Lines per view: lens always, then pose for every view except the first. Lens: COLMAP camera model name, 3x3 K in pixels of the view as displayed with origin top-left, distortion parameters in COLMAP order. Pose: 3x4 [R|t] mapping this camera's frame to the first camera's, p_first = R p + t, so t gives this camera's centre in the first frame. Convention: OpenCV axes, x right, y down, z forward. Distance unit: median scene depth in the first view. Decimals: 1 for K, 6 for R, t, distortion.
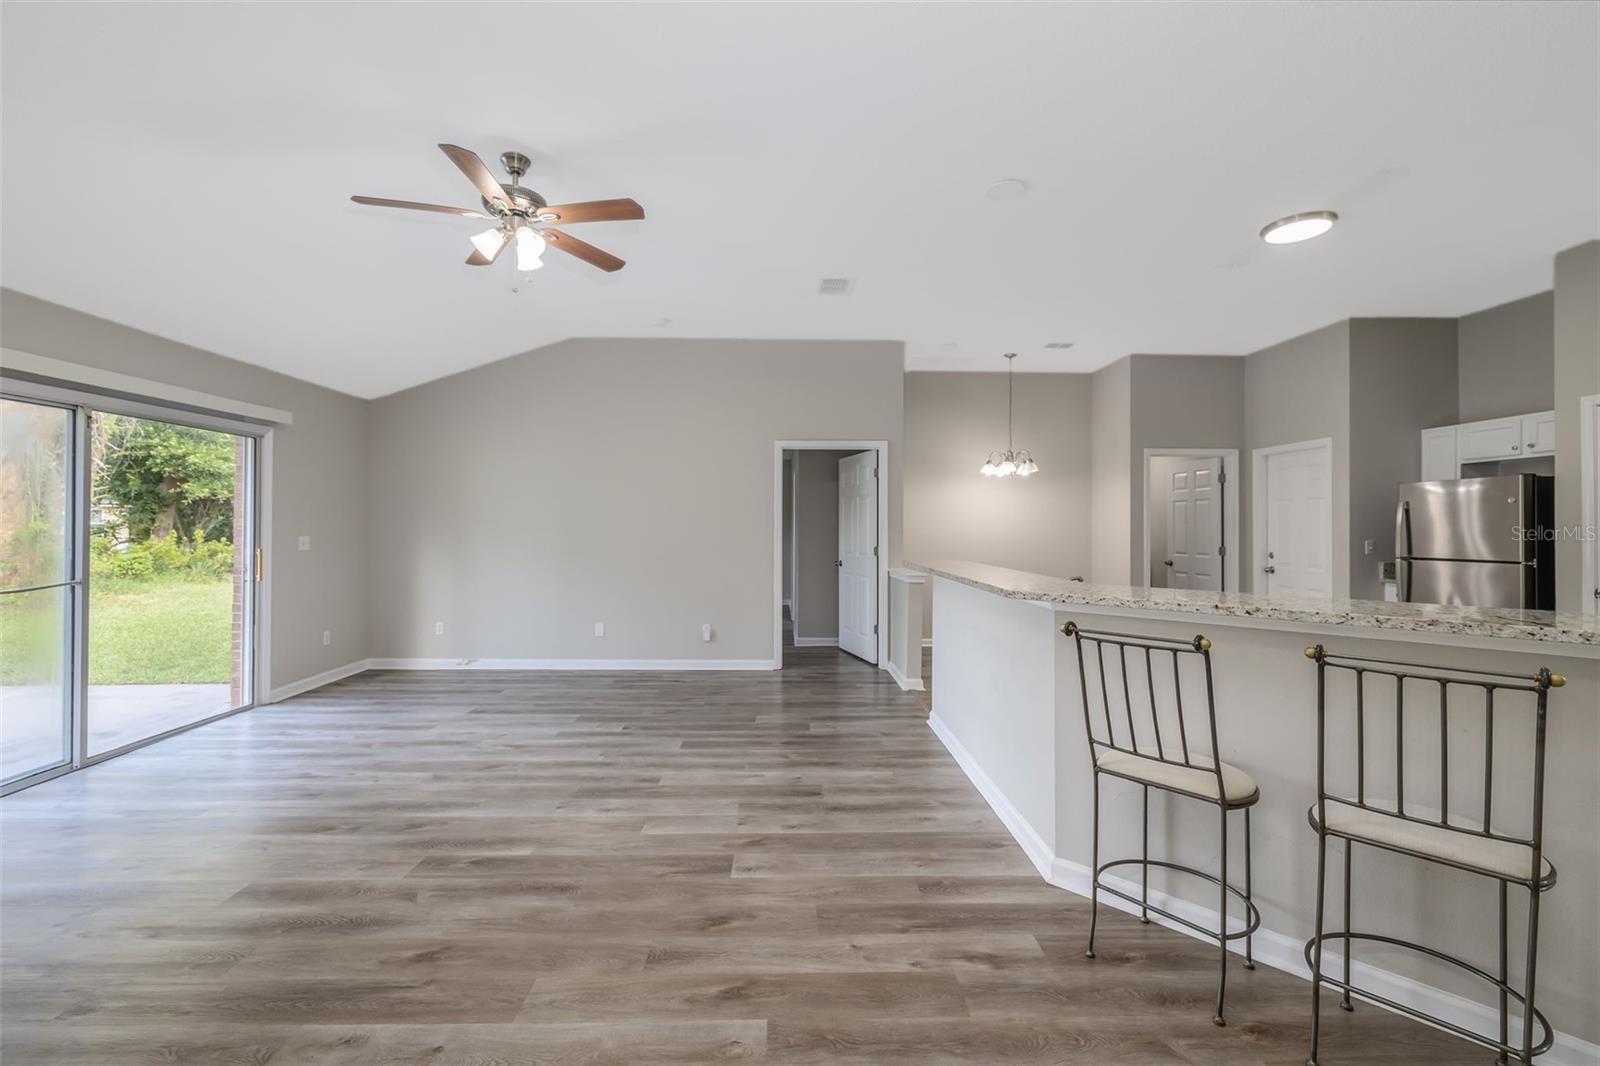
lens RADIAL K [[683.7, 0, 800.0], [0, 683.7, 533.0], [0, 0, 1]] dist [0.001991, 0.000069]
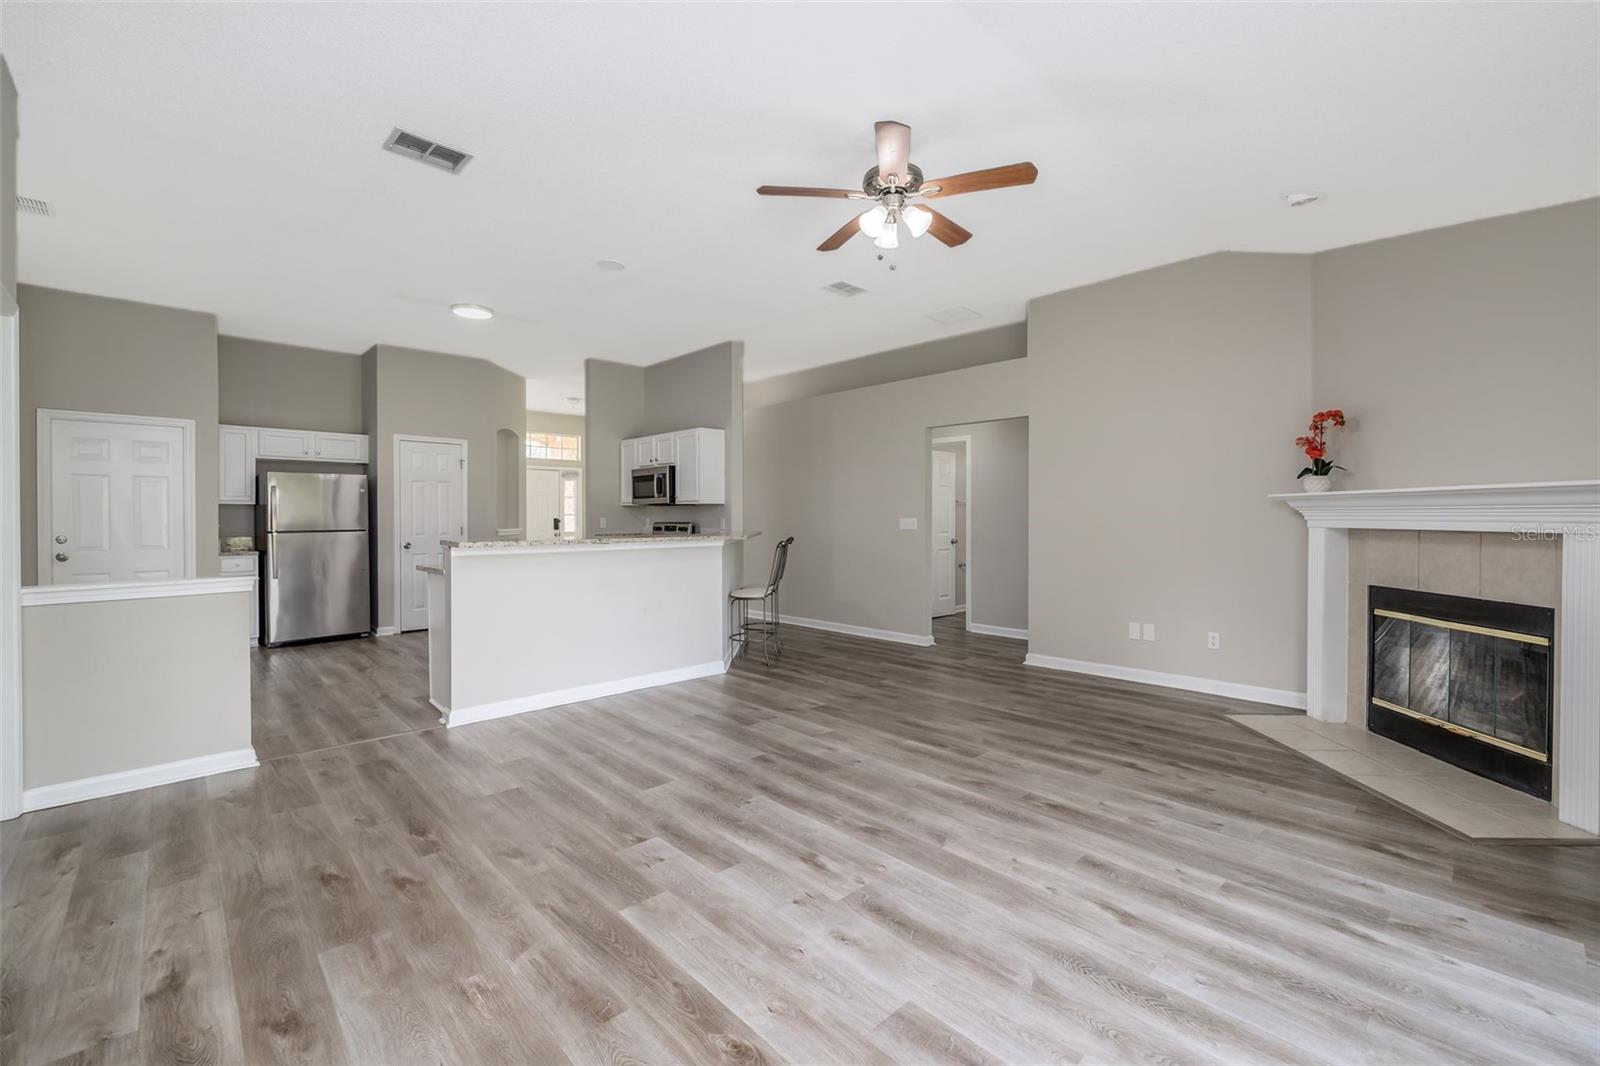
lens RADIAL K [[683.7, 0, 800.0], [0, 683.7, 533.0], [0, 0, 1]] dist [0.001991, 0.000069]
pose [[-0.678791, -0.020141, 0.734055, -1.094744], [0.004308, 0.999497, 0.031408, 0.004260], [-0.734318, 0.024482, -0.678364, 1.824118]]
